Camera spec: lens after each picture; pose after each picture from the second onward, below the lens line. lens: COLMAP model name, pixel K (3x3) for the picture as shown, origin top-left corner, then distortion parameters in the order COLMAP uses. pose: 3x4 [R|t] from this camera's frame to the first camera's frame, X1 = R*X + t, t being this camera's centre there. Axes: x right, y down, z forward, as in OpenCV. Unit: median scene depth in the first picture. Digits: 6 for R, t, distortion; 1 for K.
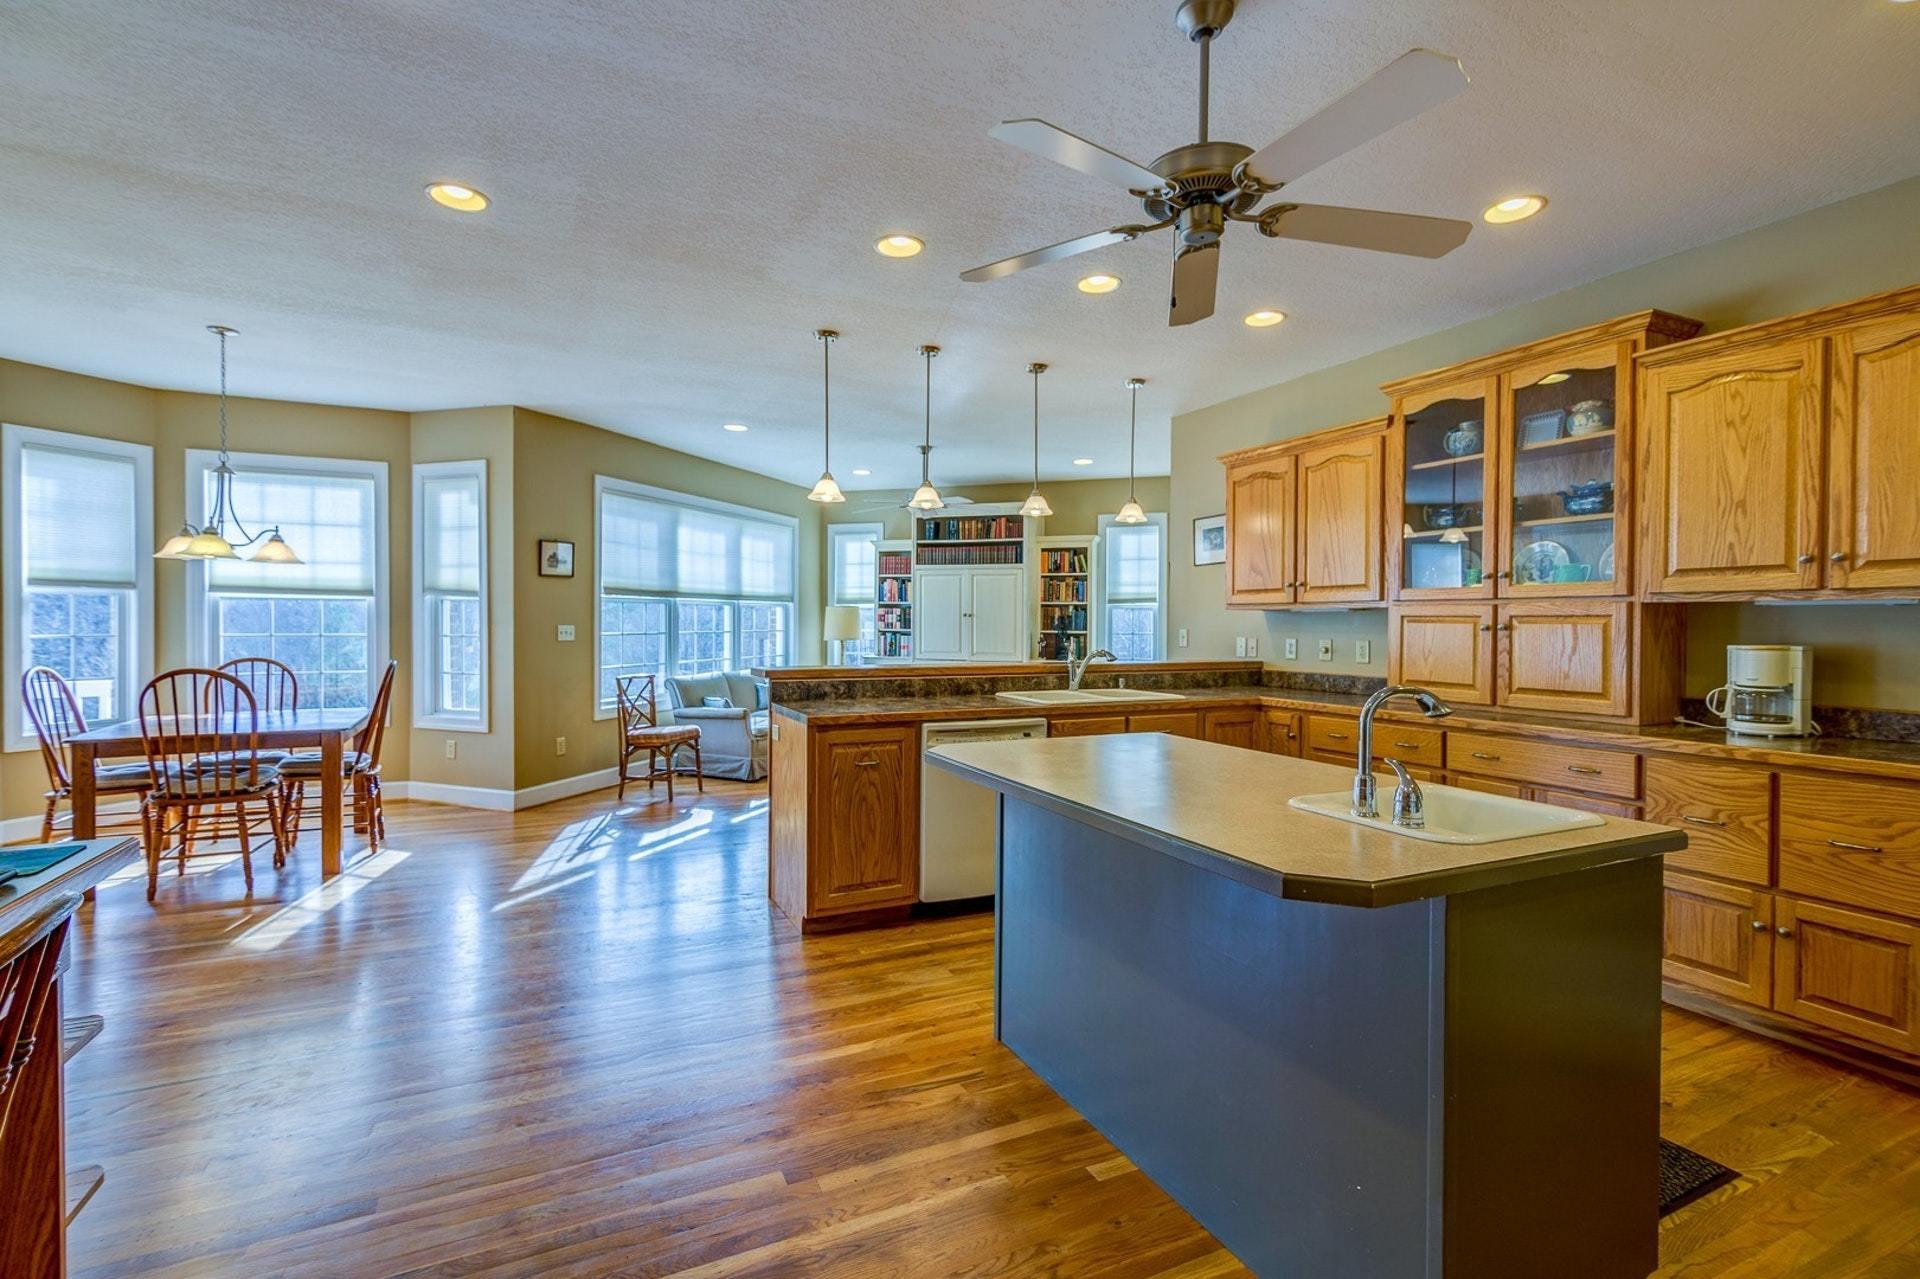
lens RADIAL K [[841.3, 0, 926.7], [0, 841.3, 625.0], [0, 0, 1]] dist [0.008457, -0.001937]
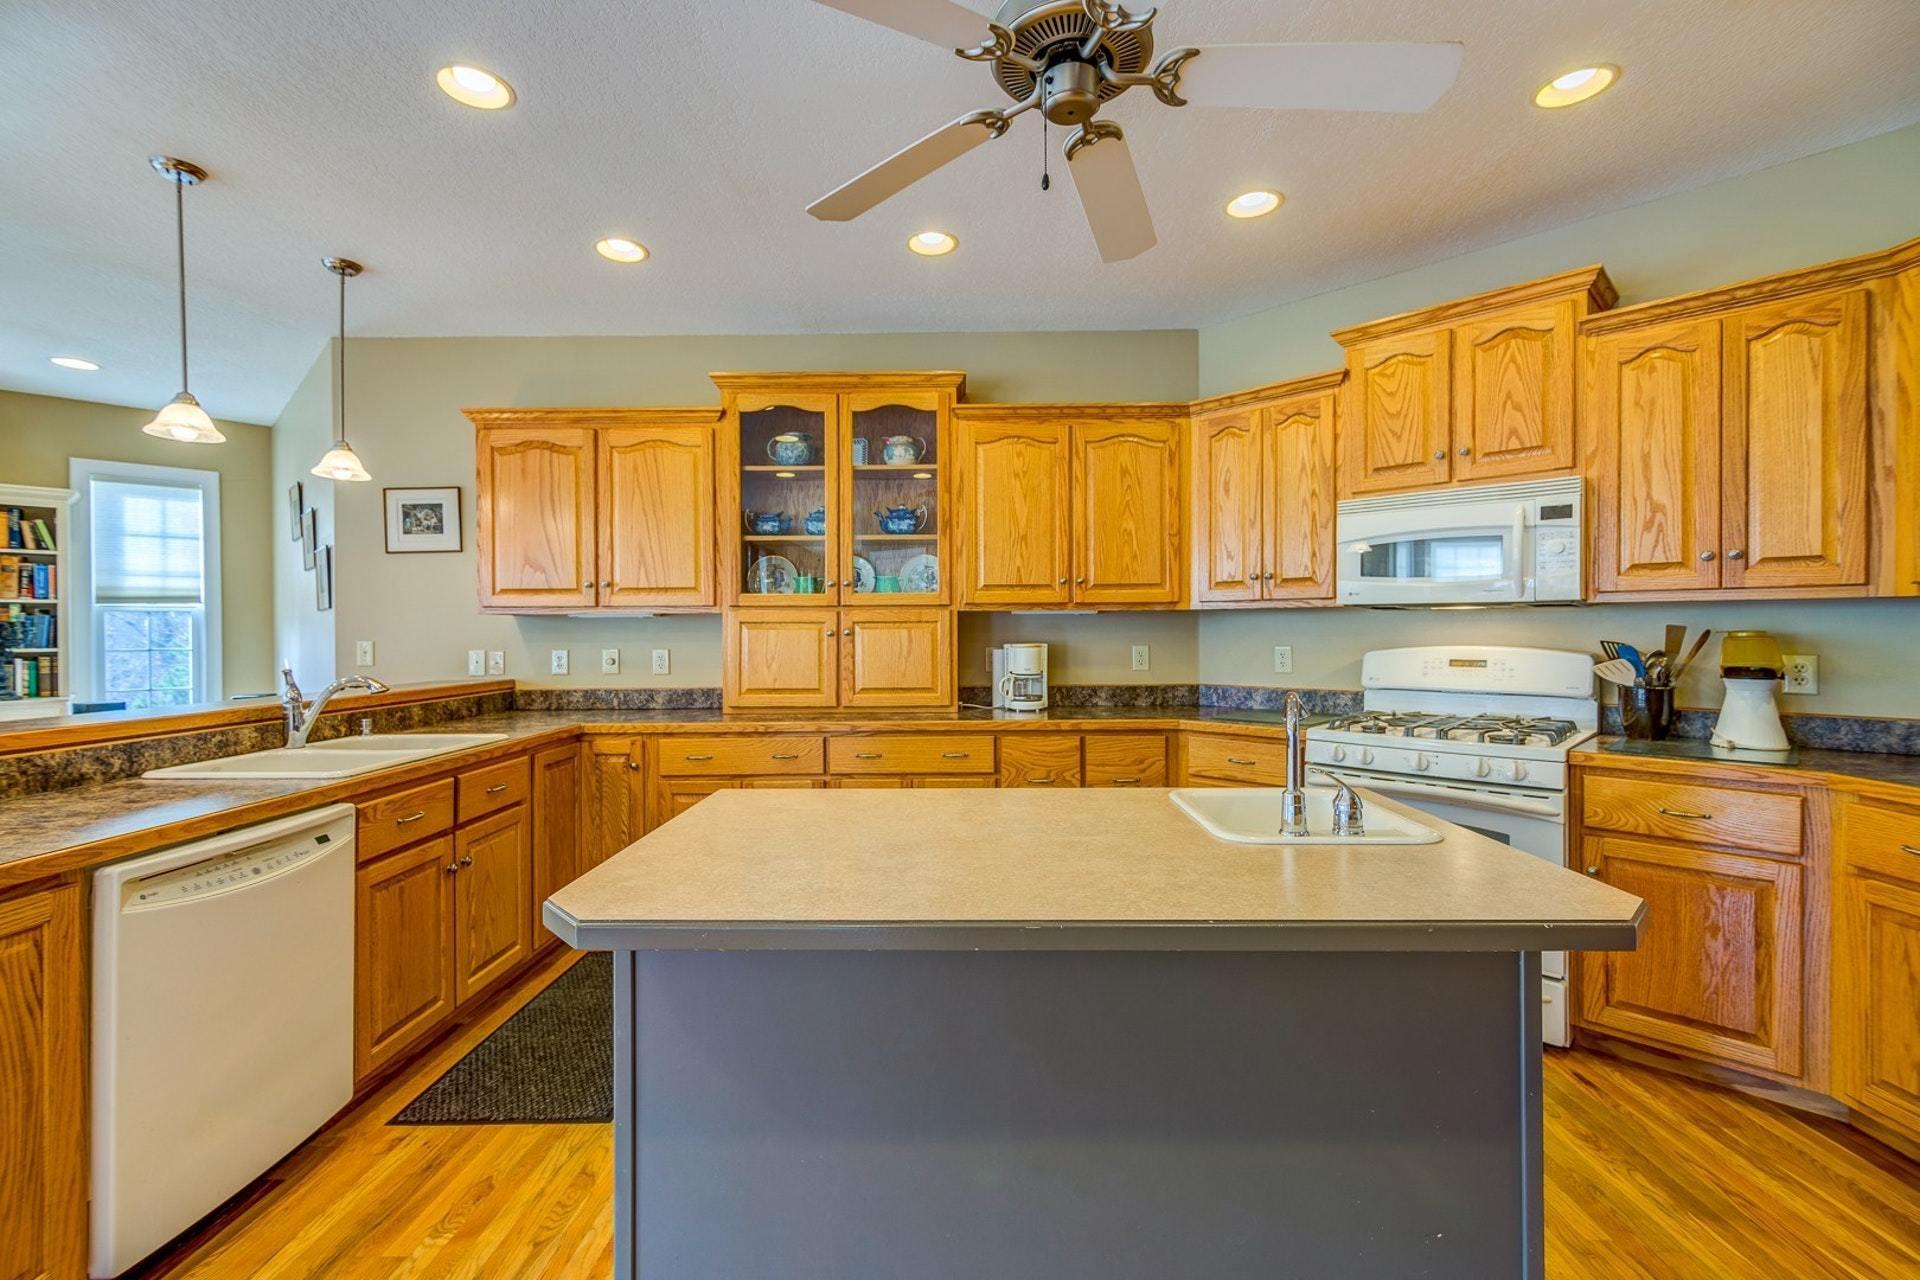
lens RADIAL K [[841.3, 0, 954.1], [0, 841.3, 633.8], [0, 0, 1]] dist [0.008457, -0.001937]
pose [[0.423407, -0.011506, 0.905867, -0.205662], [0.010541, 0.999914, 0.007773, -0.002690], [-0.905878, 0.006258, 0.423492, 0.399823]]
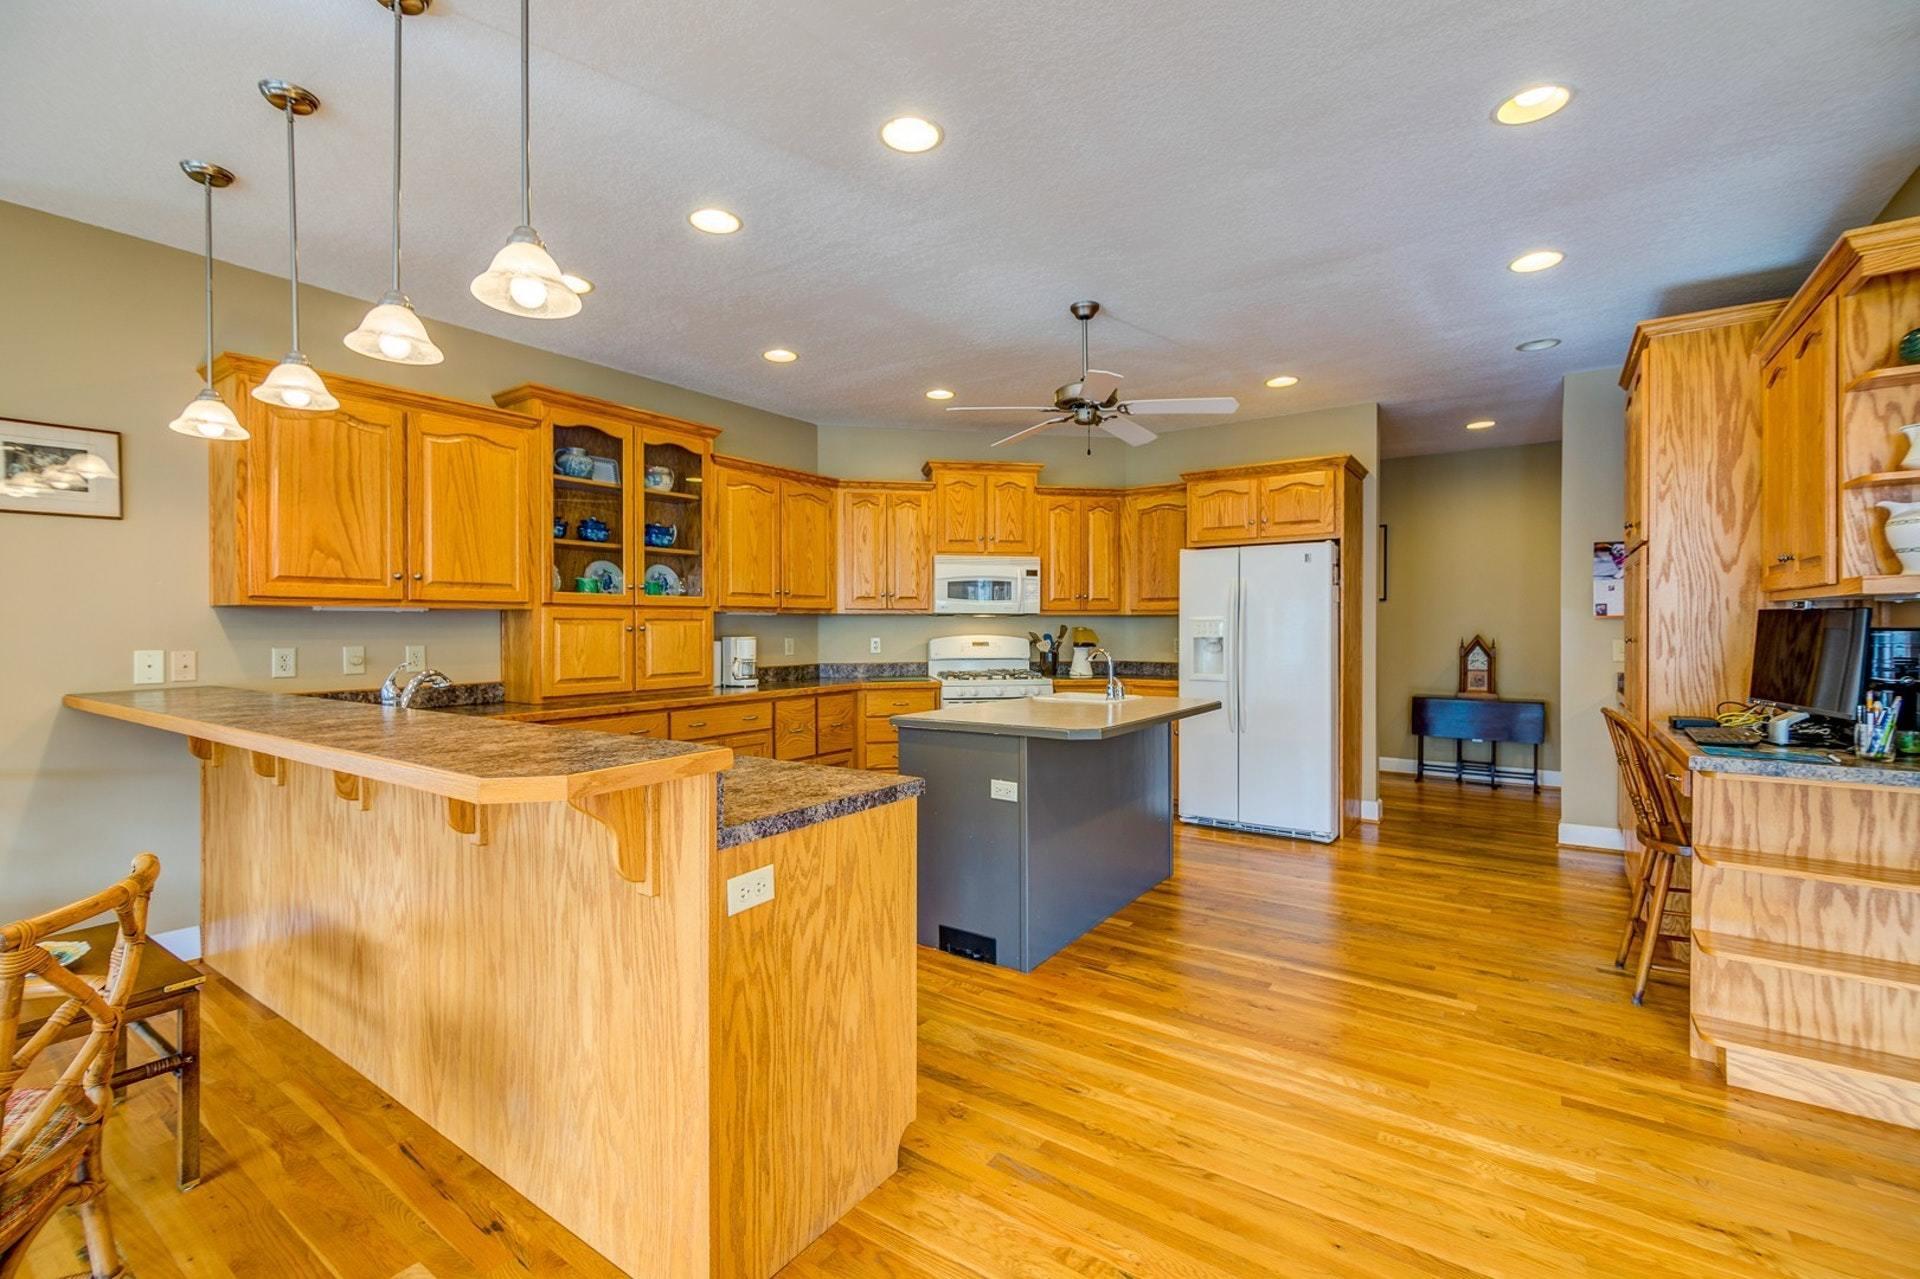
lens RADIAL K [[841.3, 0, 962.3], [0, 841.3, 634.3], [0, 0, 1]] dist [0.008457, -0.001937]
pose [[-0.518455, -0.011920, 0.855022, -0.606956], [0.002426, 0.999878, 0.015410, -0.006062], [-0.855102, 0.010063, -0.518363, 1.163675]]
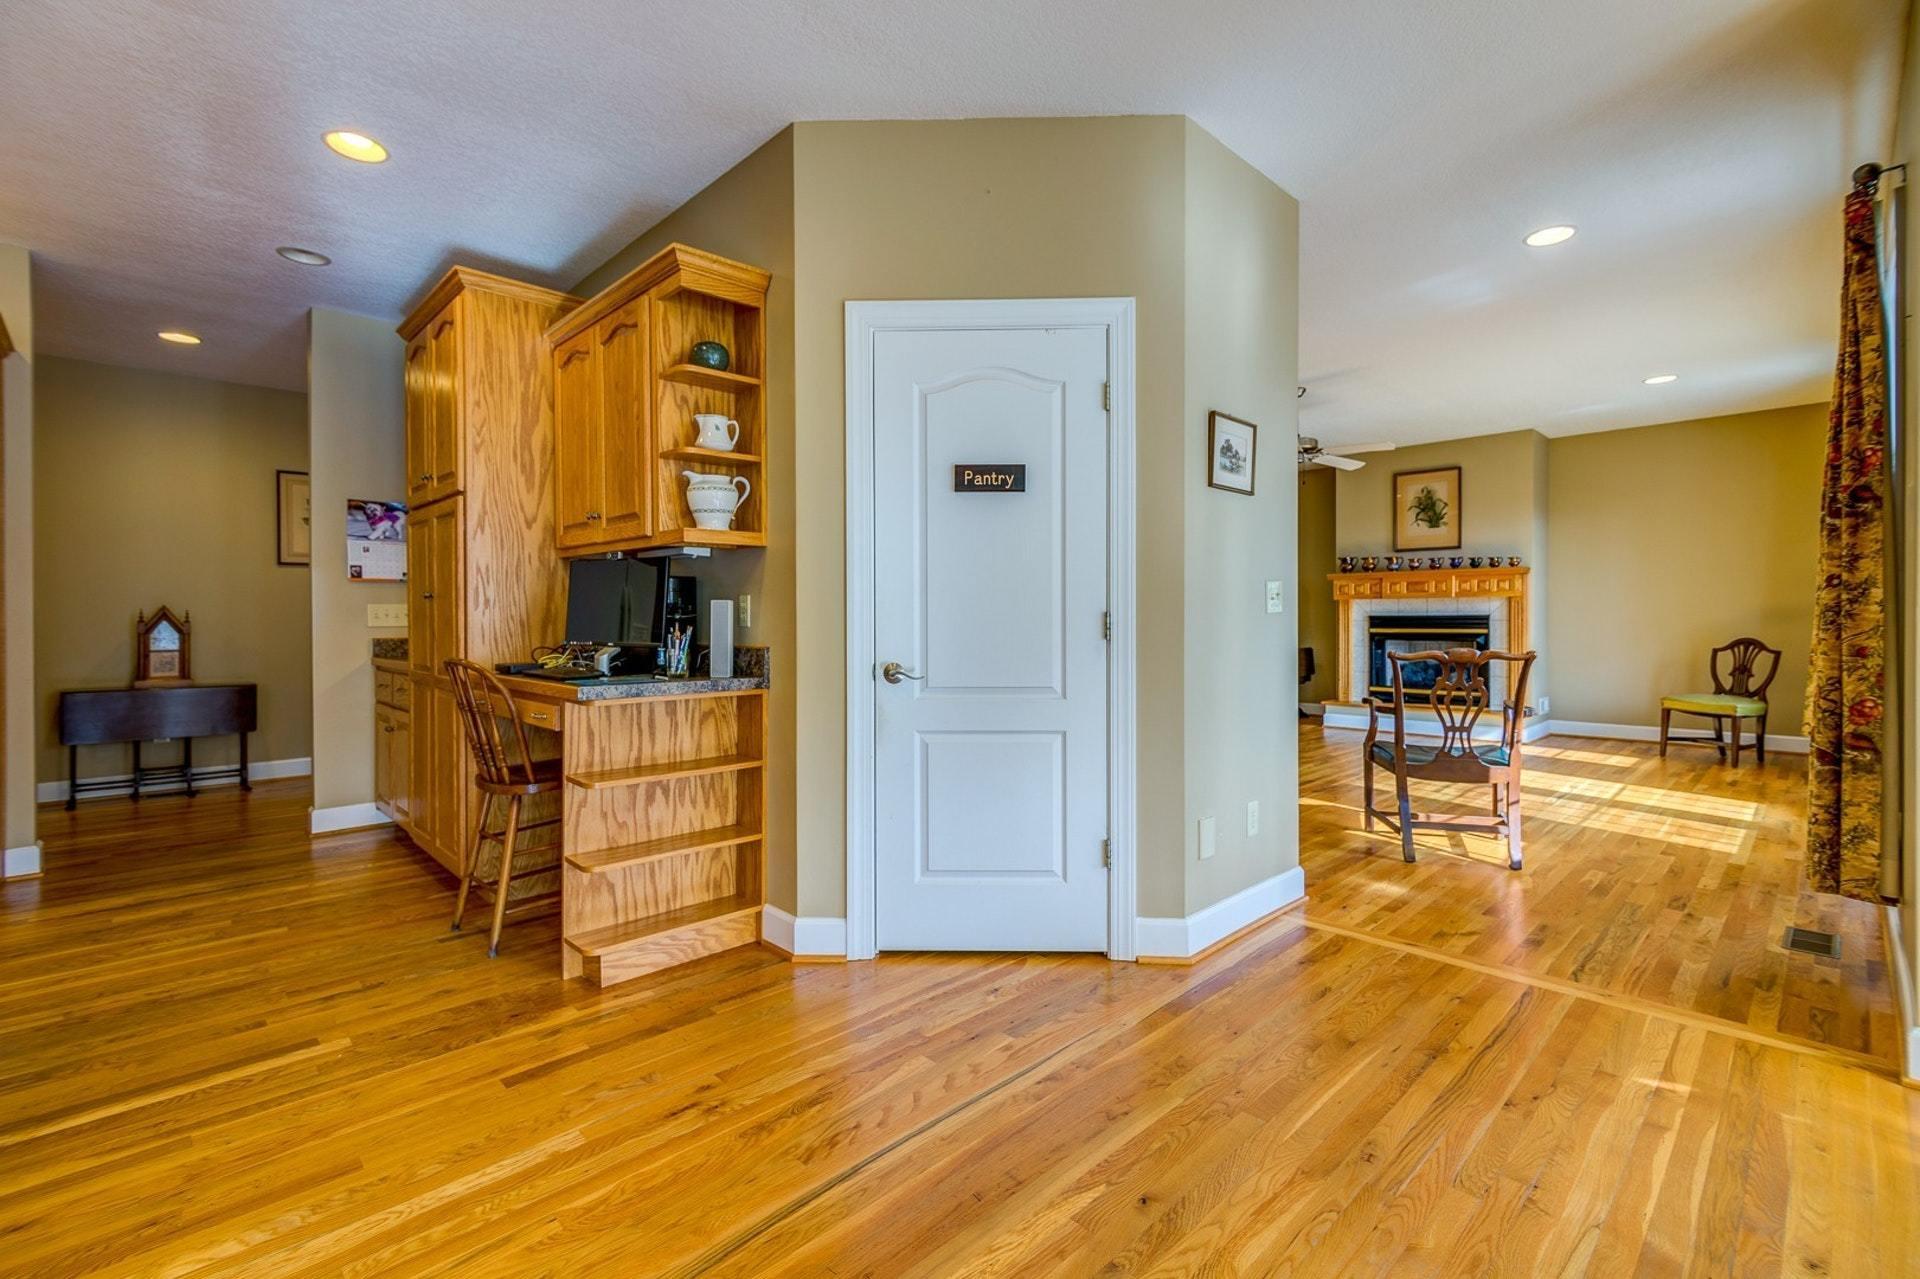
lens RADIAL K [[841.3, 0, 953.1], [0, 841.3, 623.8], [0, 0, 1]] dist [0.008457, -0.001937]
pose [[-0.938769, 0.001978, -0.344540, -0.397873], [-0.001467, 0.999952, 0.009738, 0.039166], [0.344543, 0.009647, -0.938721, 1.088036]]
